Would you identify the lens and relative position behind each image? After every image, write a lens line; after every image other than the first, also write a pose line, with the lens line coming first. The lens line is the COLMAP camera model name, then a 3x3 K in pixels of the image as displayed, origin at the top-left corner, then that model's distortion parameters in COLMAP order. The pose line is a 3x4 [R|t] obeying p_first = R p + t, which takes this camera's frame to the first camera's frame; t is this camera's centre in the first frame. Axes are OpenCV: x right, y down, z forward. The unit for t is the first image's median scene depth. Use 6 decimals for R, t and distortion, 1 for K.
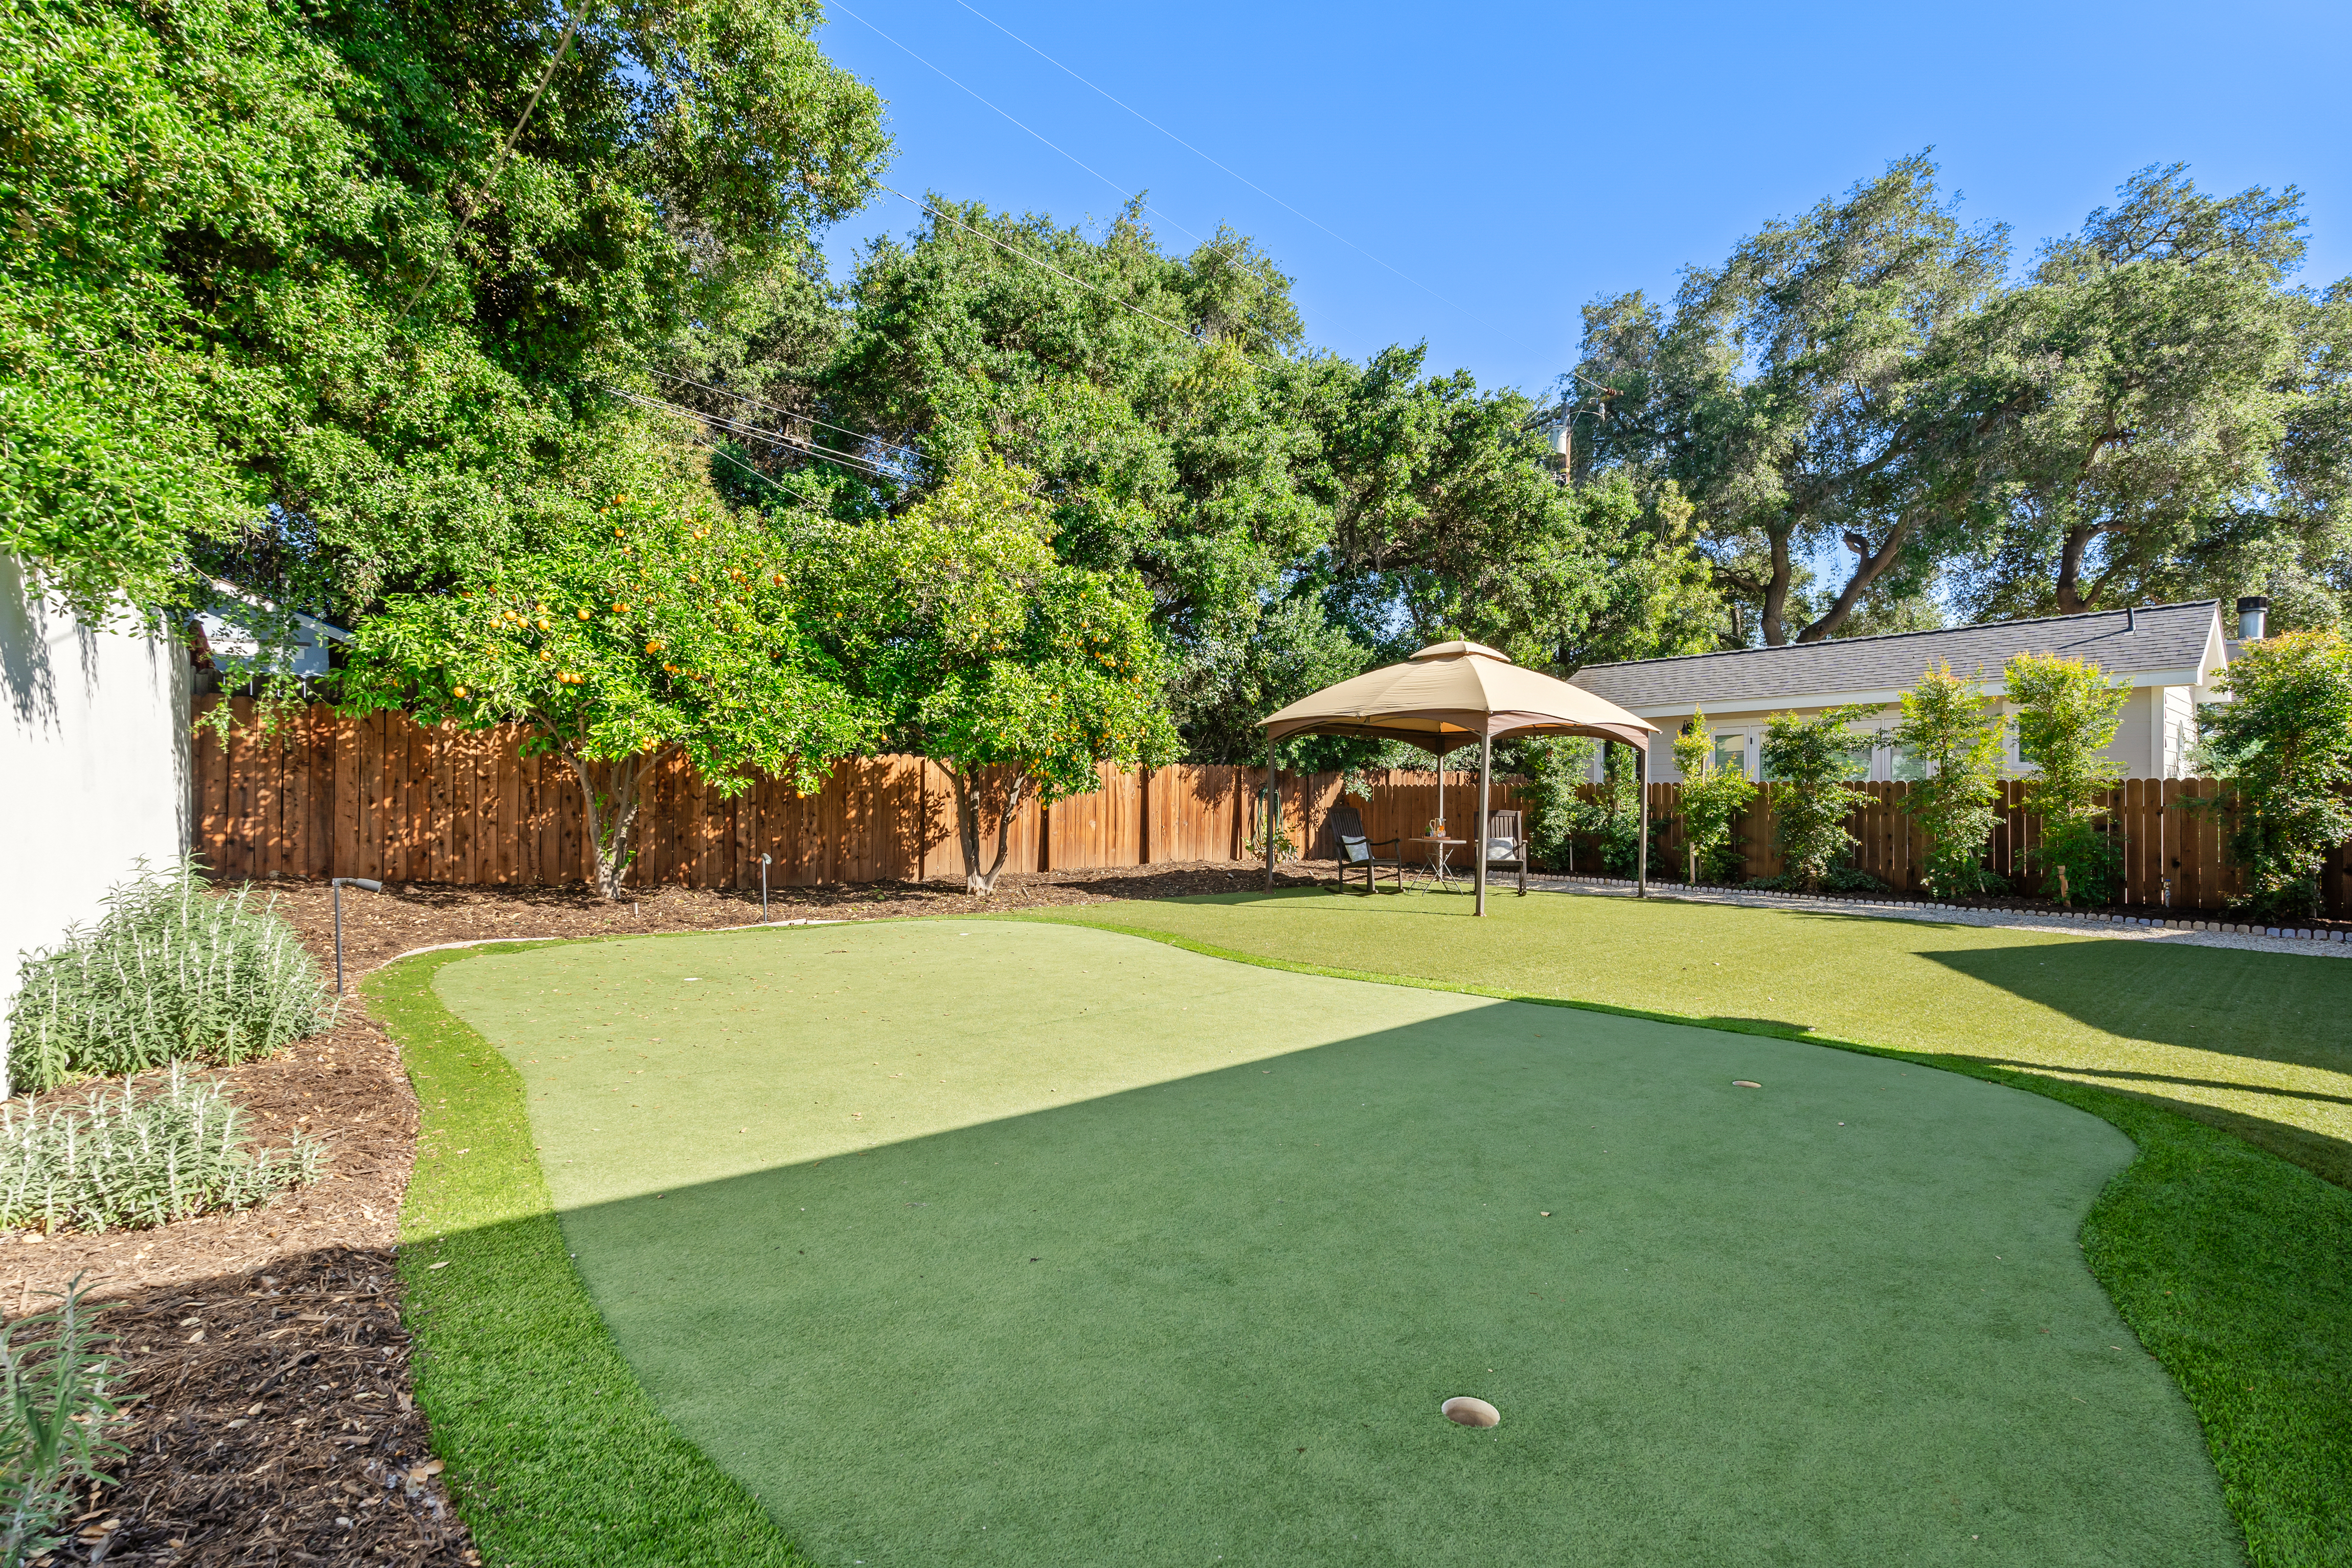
lens RADIAL K [[1052.2, 0, 1172.3], [0, 1052.2, 792.4], [0, 0, 1]] dist [-0.003270, -0.000589]
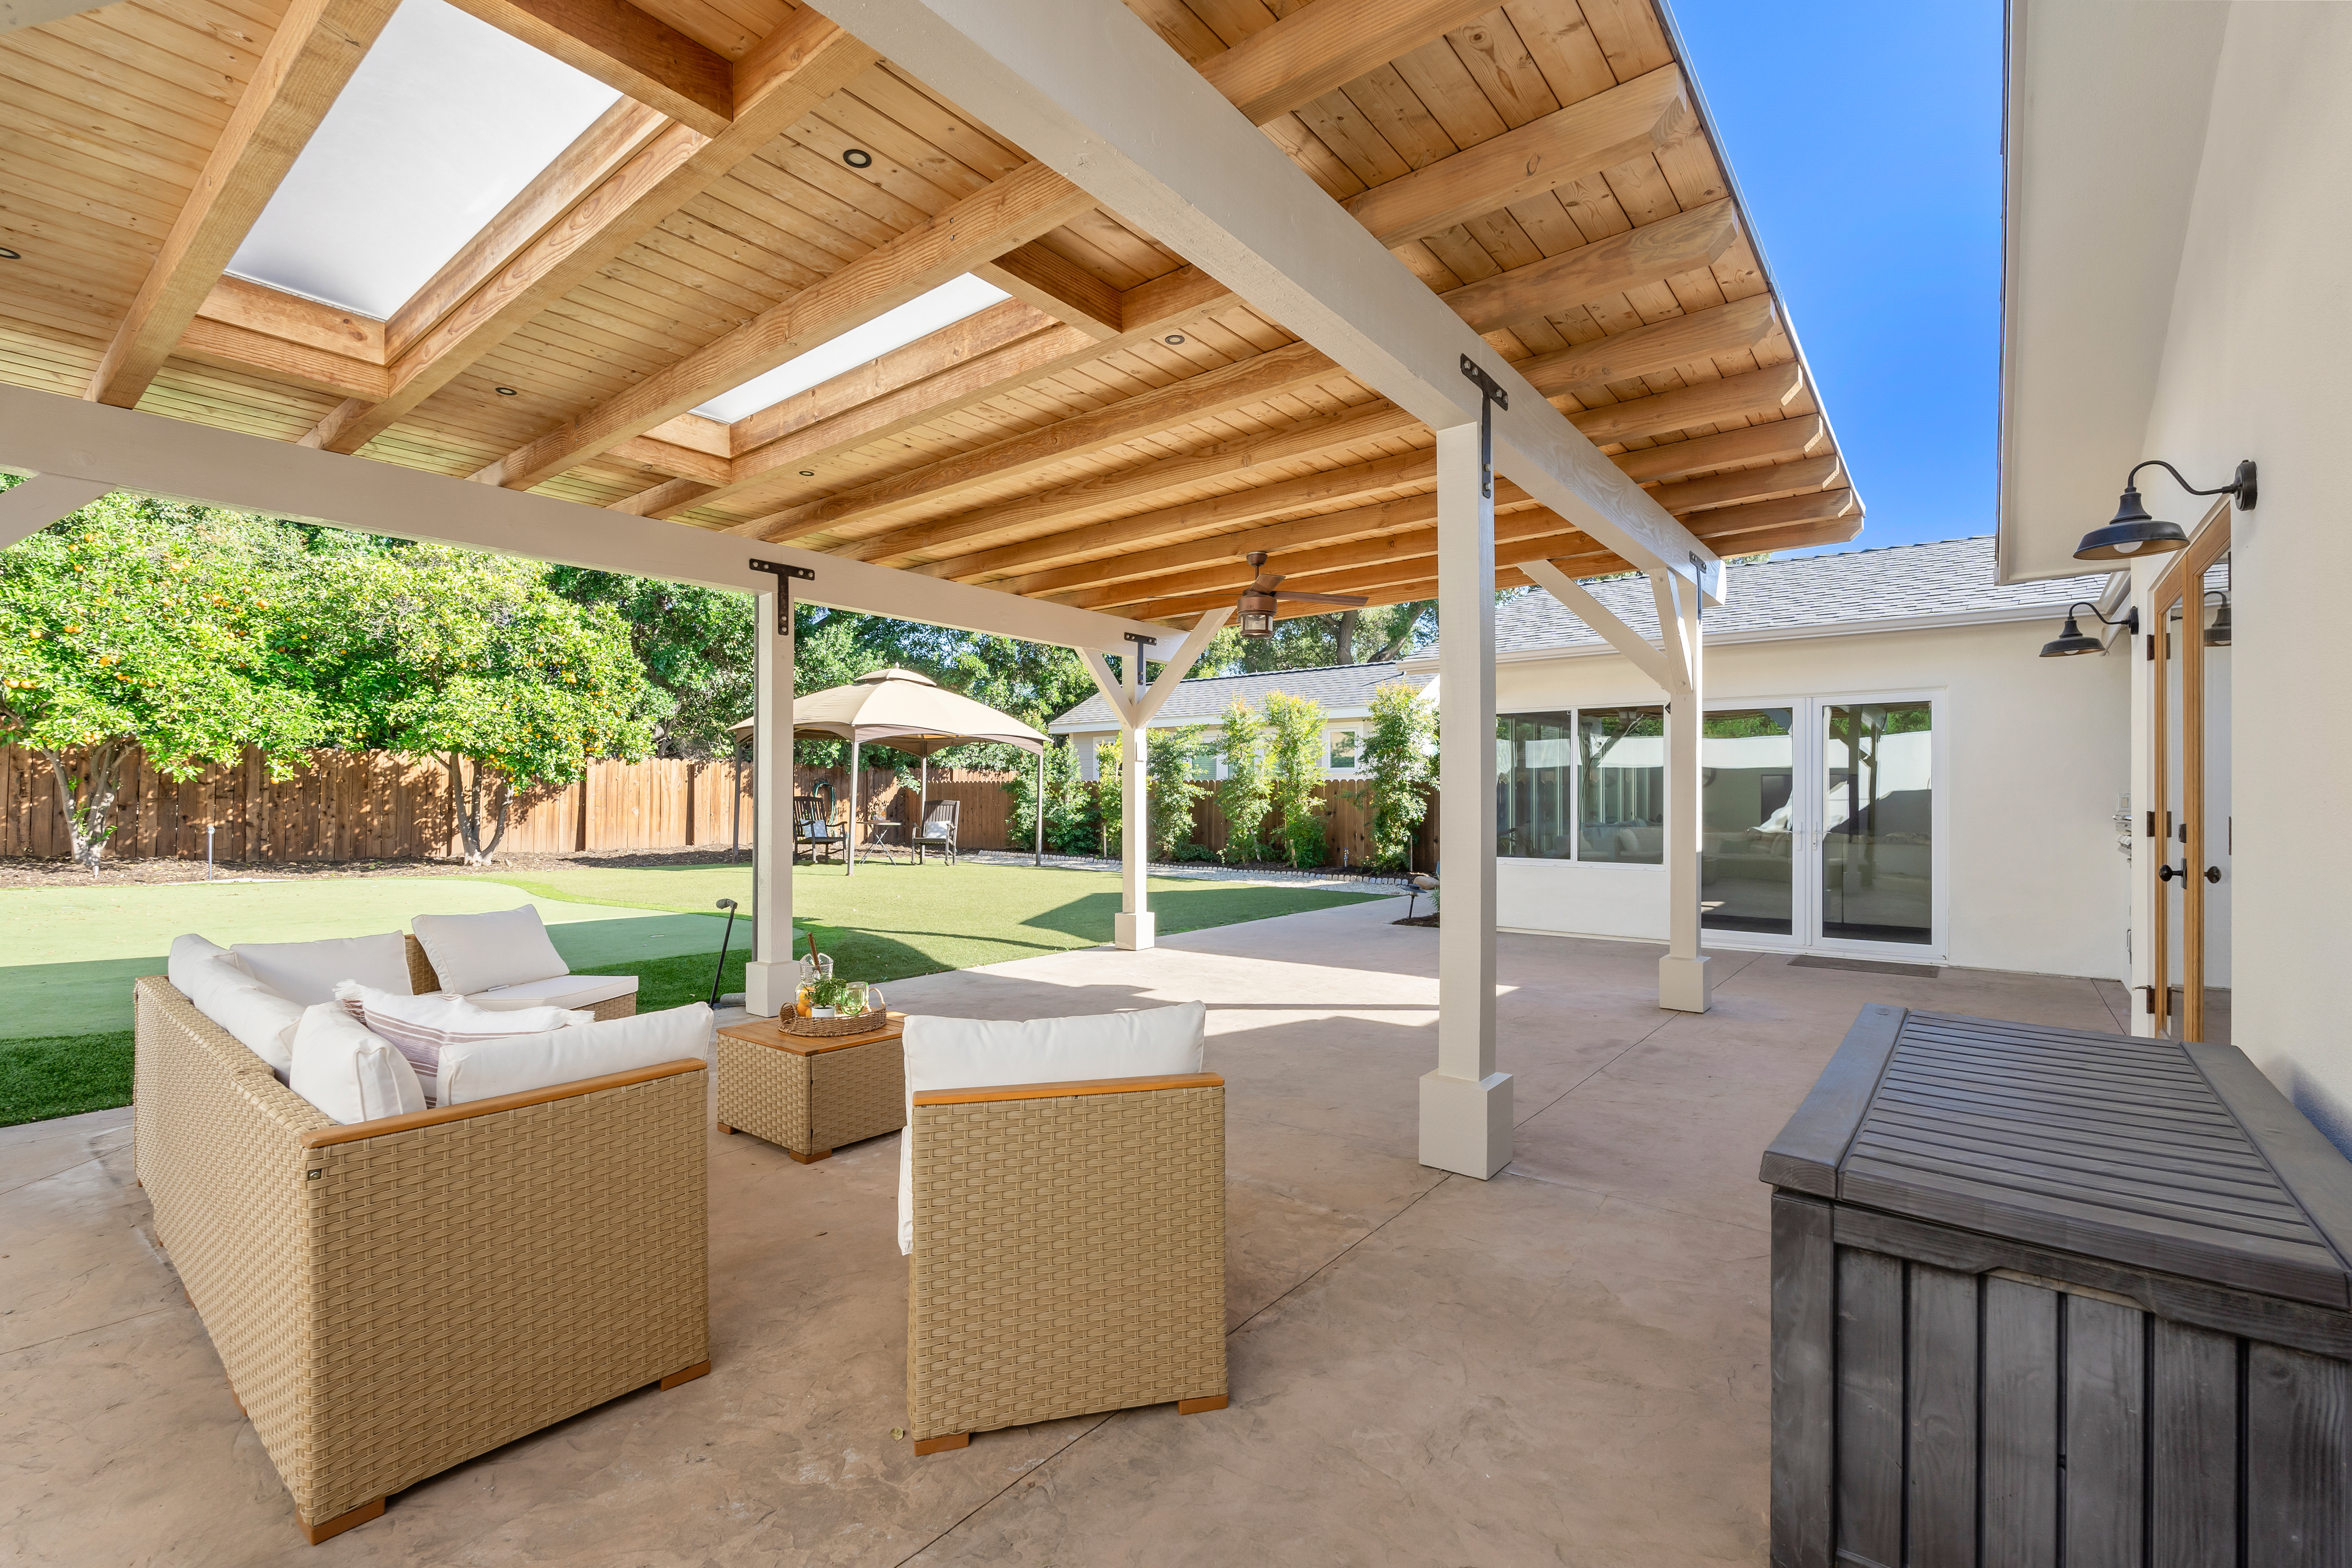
lens RADIAL K [[1061.6, 0, 1176.0], [0, 1061.6, 784.0], [0, 0, 1]] dist [0.000330, 0.000293]
pose [[0.977305, 0.009951, 0.211603, 0.395146], [-0.008185, 0.999924, -0.009220, 0.008581], [-0.211679, 0.007278, 0.977312, -0.414101]]
